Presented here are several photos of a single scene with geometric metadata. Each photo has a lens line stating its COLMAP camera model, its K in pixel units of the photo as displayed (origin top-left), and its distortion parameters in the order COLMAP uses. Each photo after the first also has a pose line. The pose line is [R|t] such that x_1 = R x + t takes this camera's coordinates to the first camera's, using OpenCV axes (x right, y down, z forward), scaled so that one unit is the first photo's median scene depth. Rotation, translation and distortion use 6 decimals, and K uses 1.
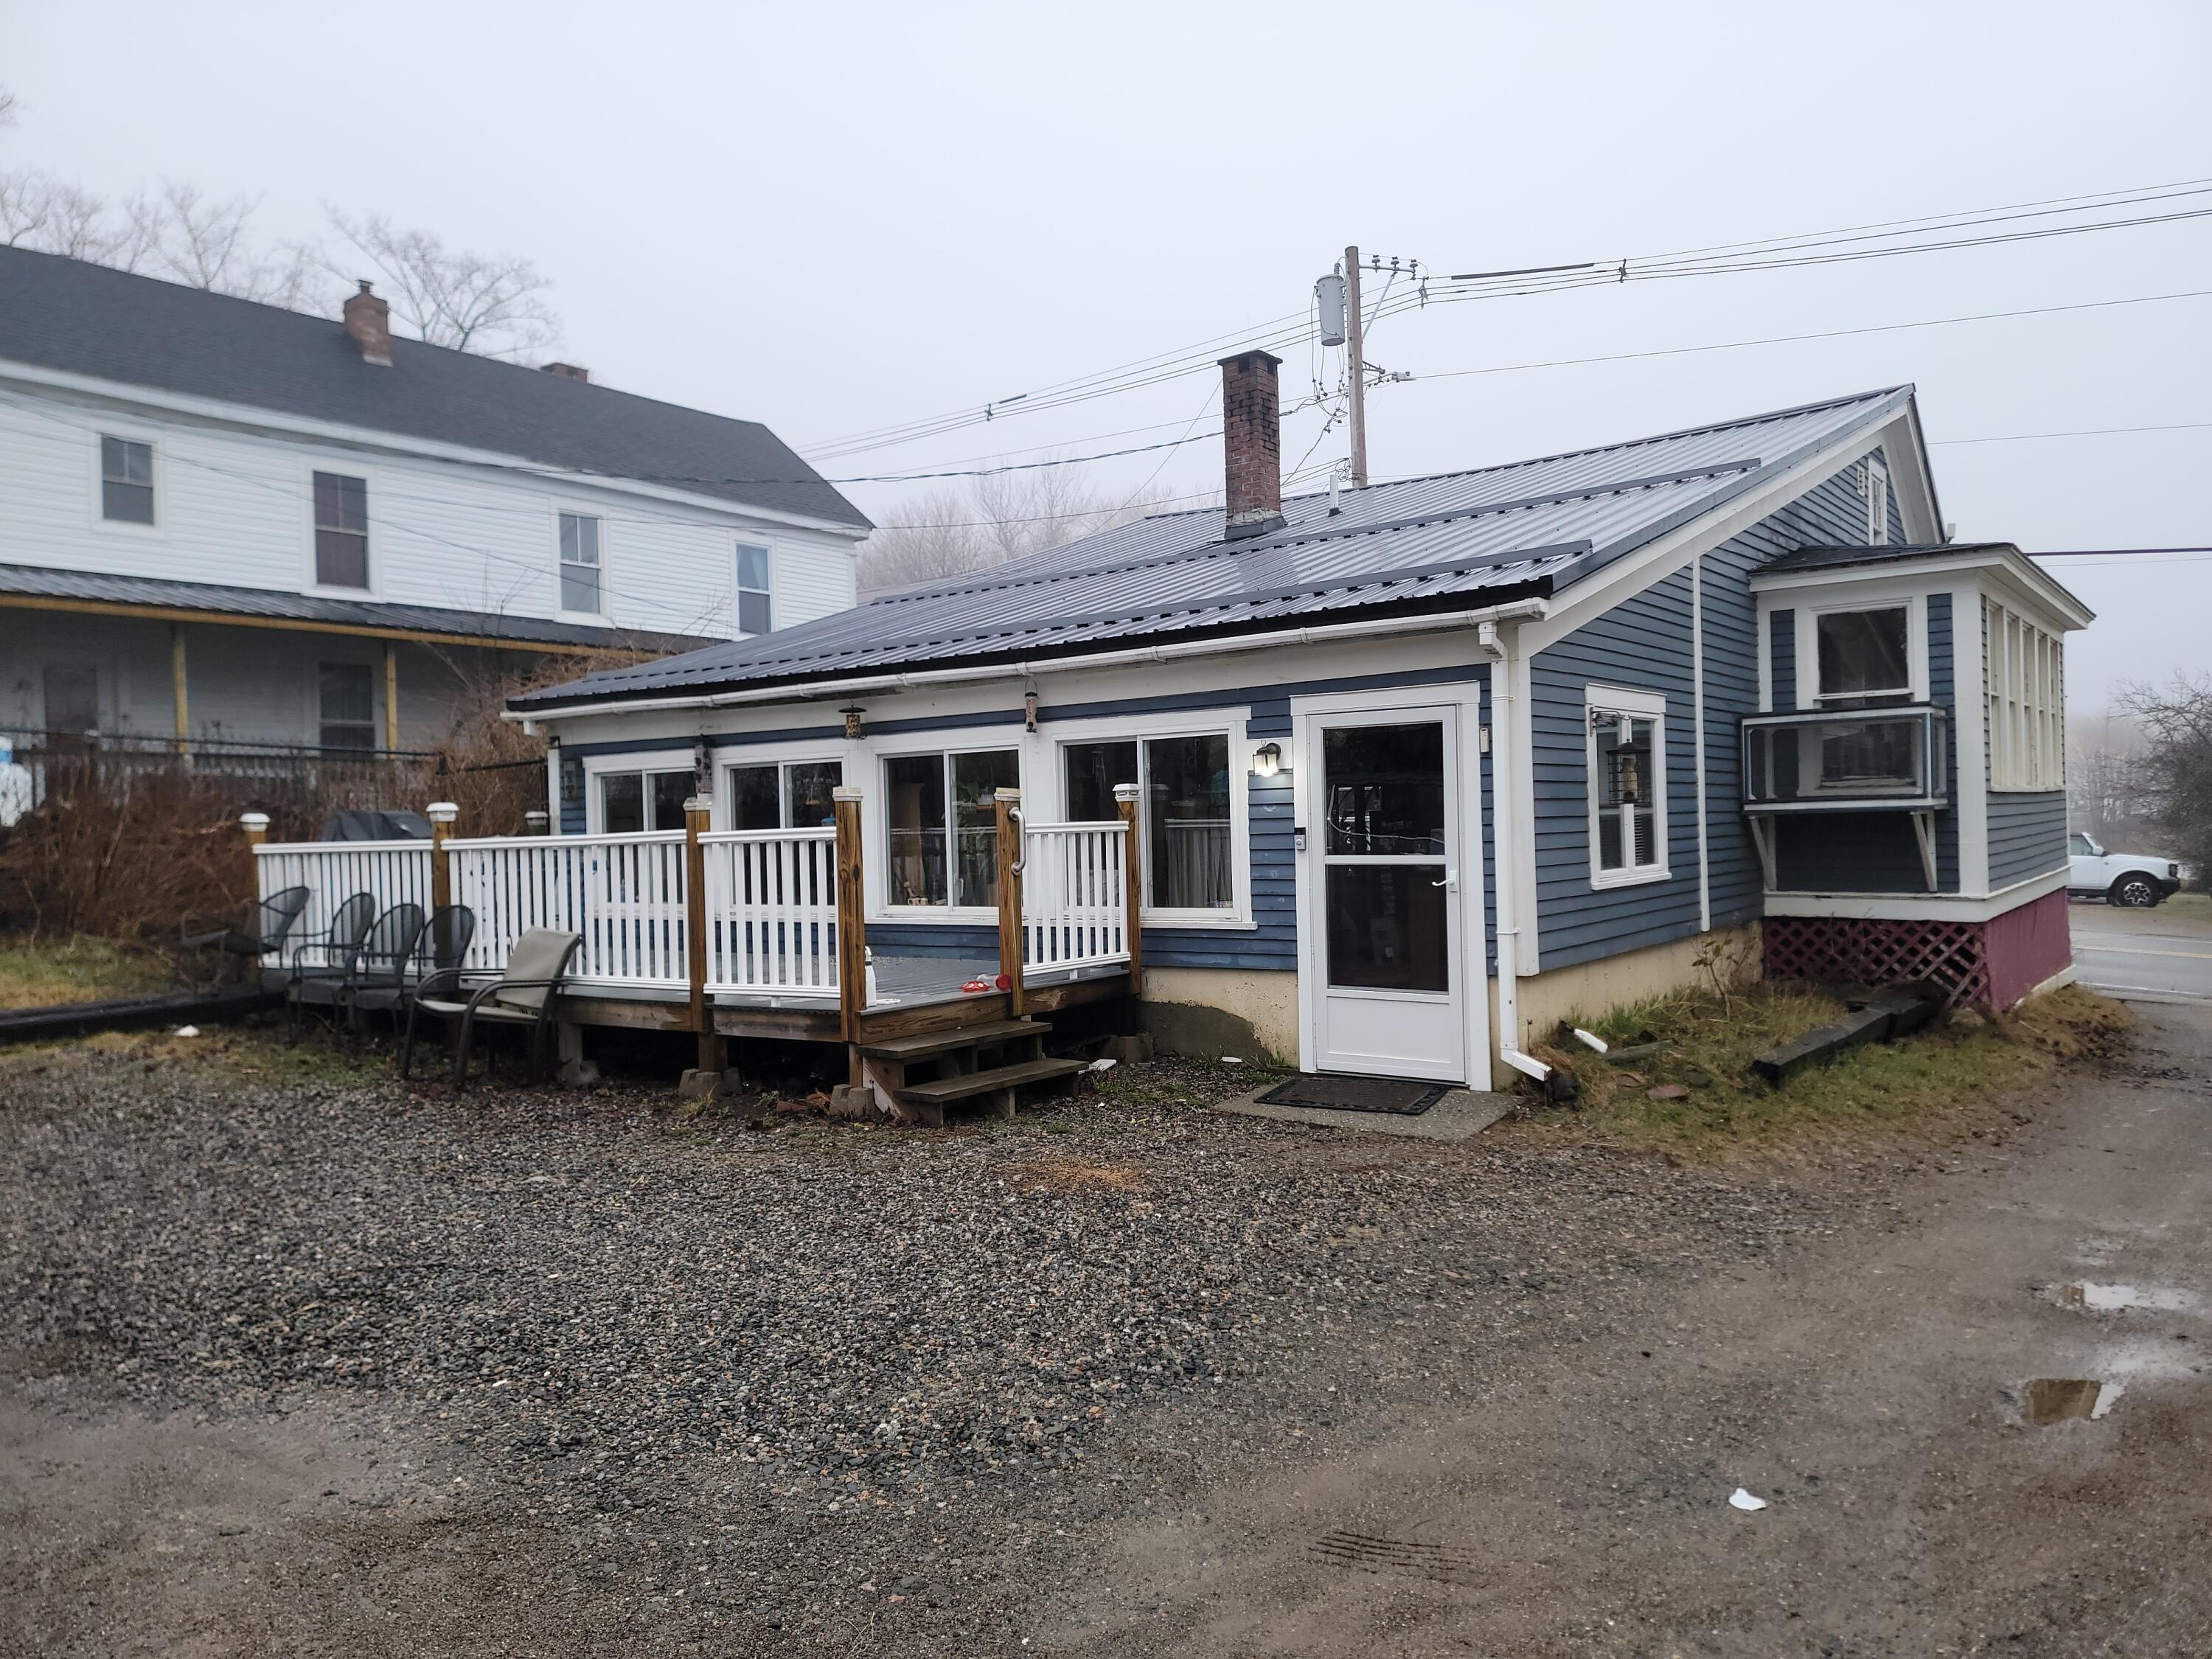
lens RADIAL K [[1538.0, 0, 1106.5], [0, 1538.0, 826.1], [0, 0, 1]] dist [0.073382, -0.014825]
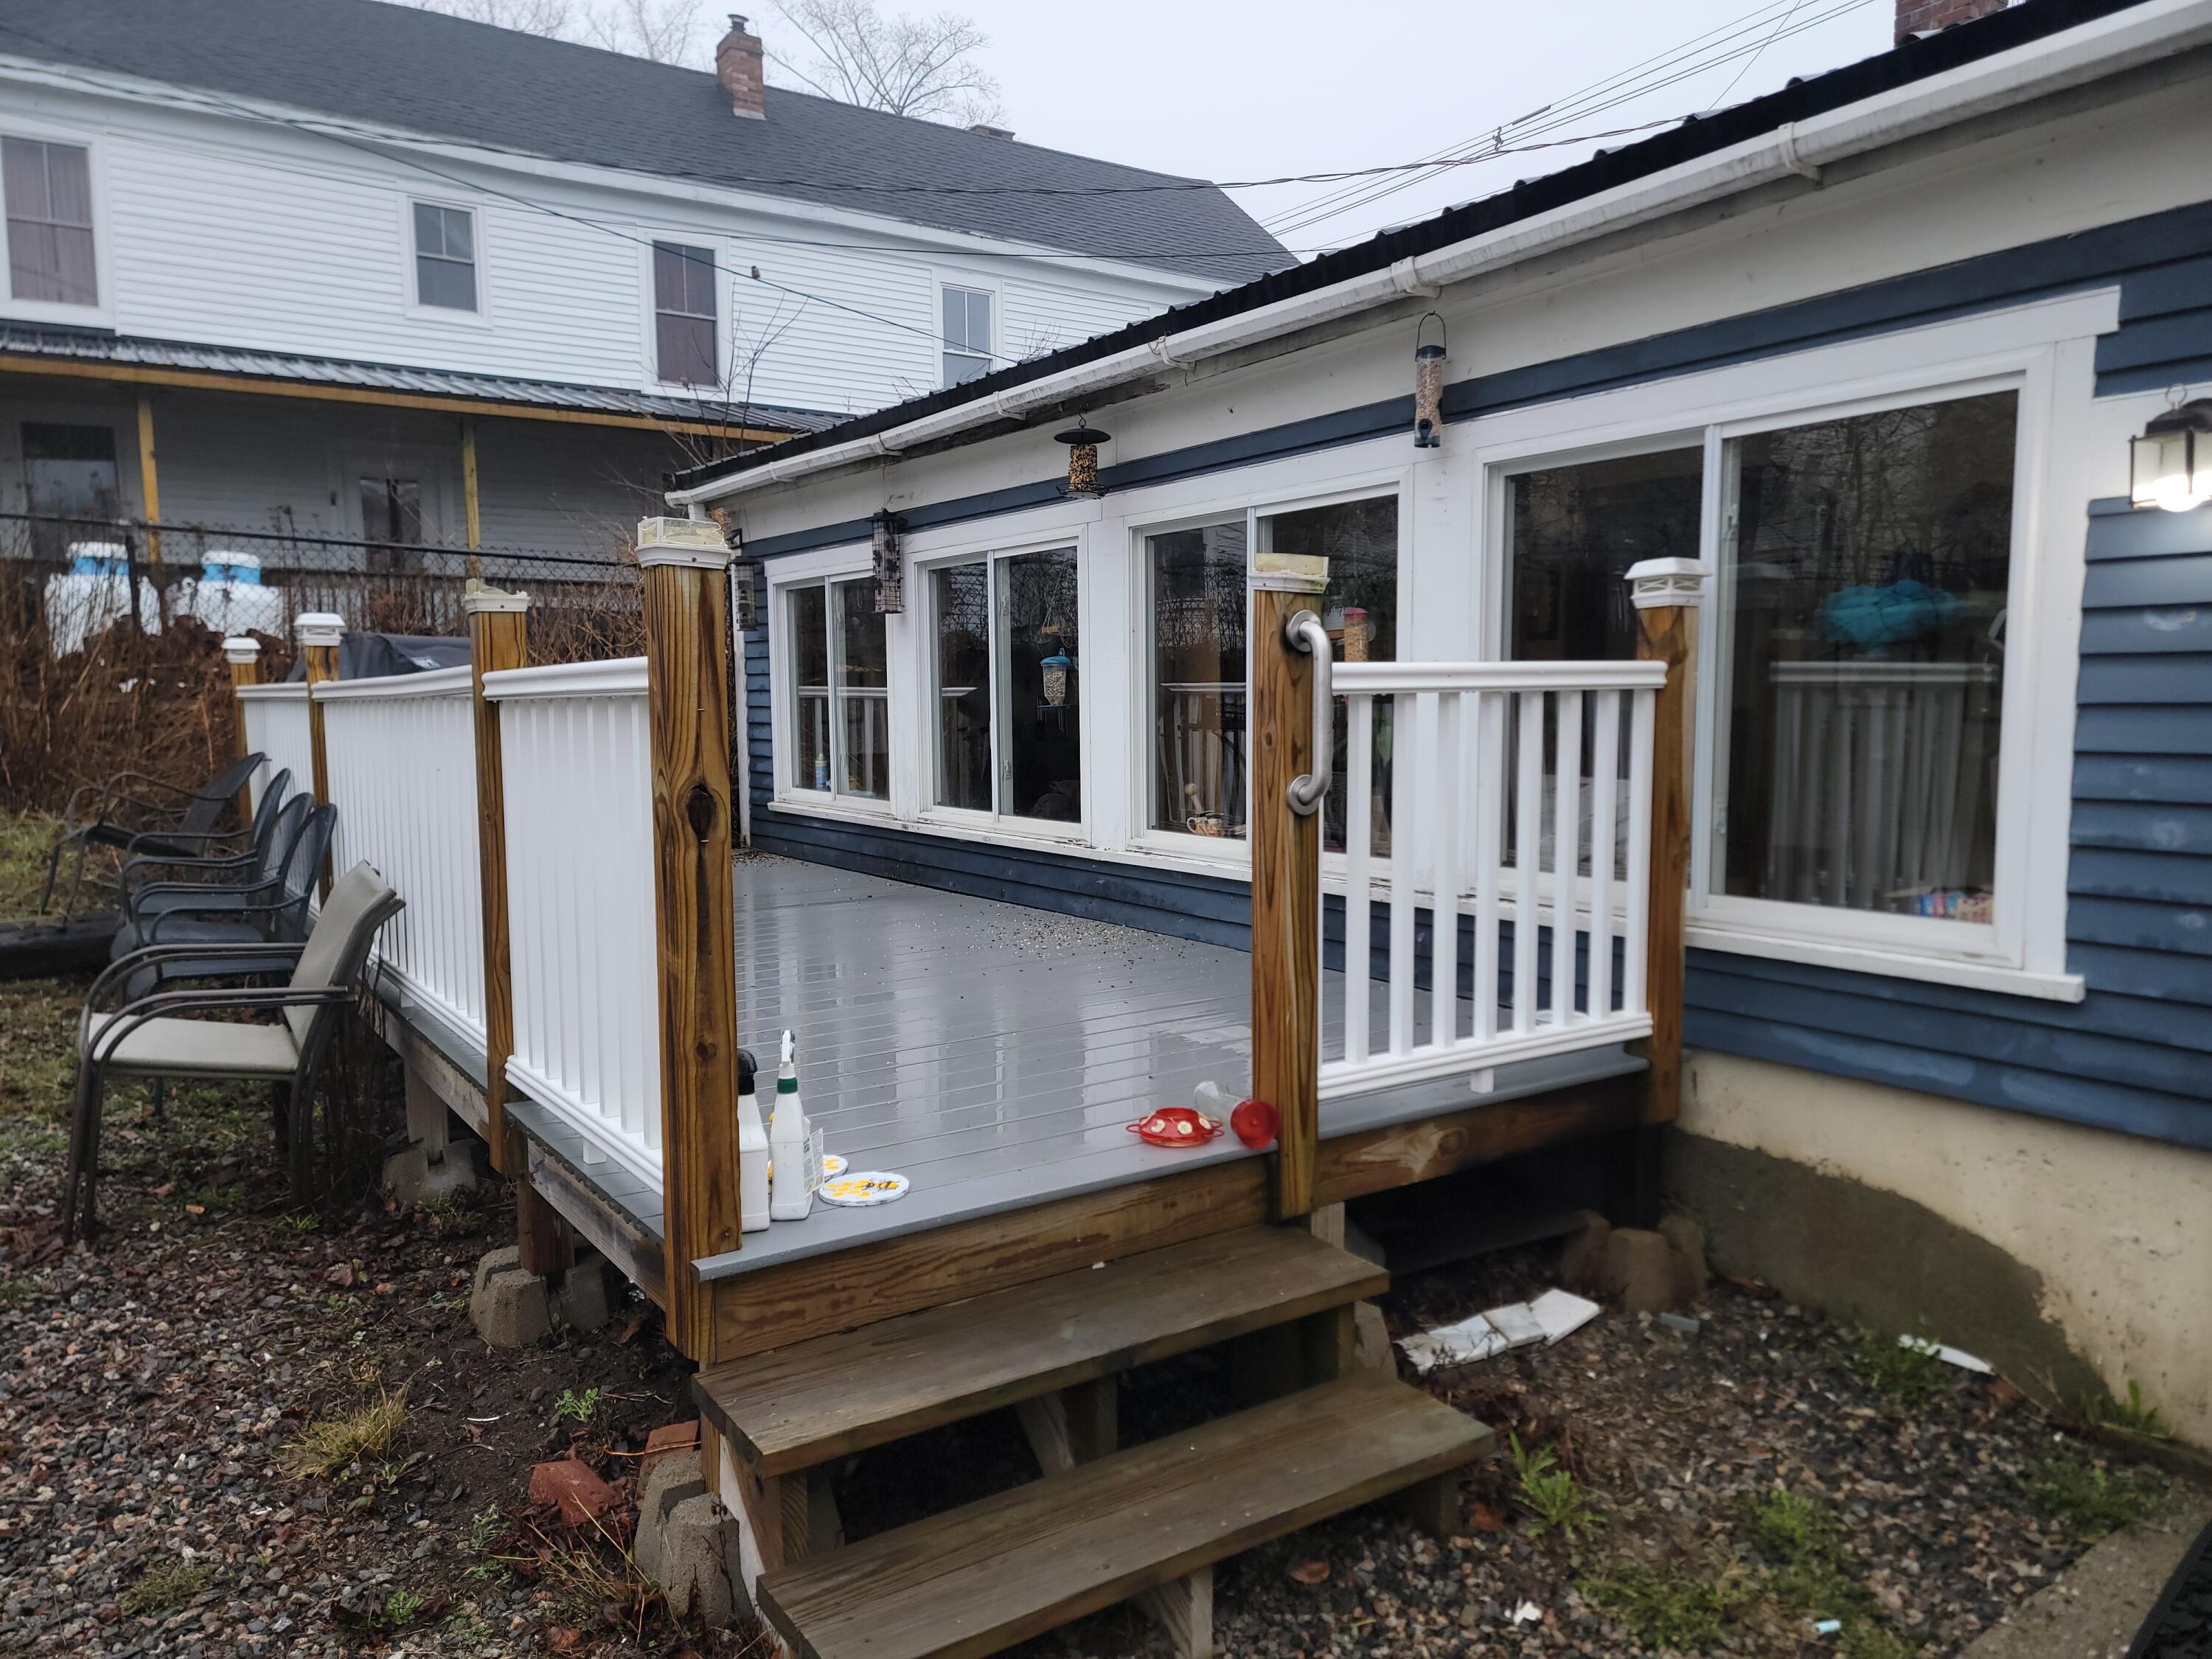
lens RADIAL K [[1538.0, 0, 1100.9], [0, 1538.0, 843.6], [0, 0, 1]] dist [0.073382, -0.014825]
pose [[0.947169, 0.049830, -0.316840, 0.006109], [-0.016587, 0.994146, 0.106764, 0.002352], [0.320305, -0.095868, 0.942451, 0.578075]]
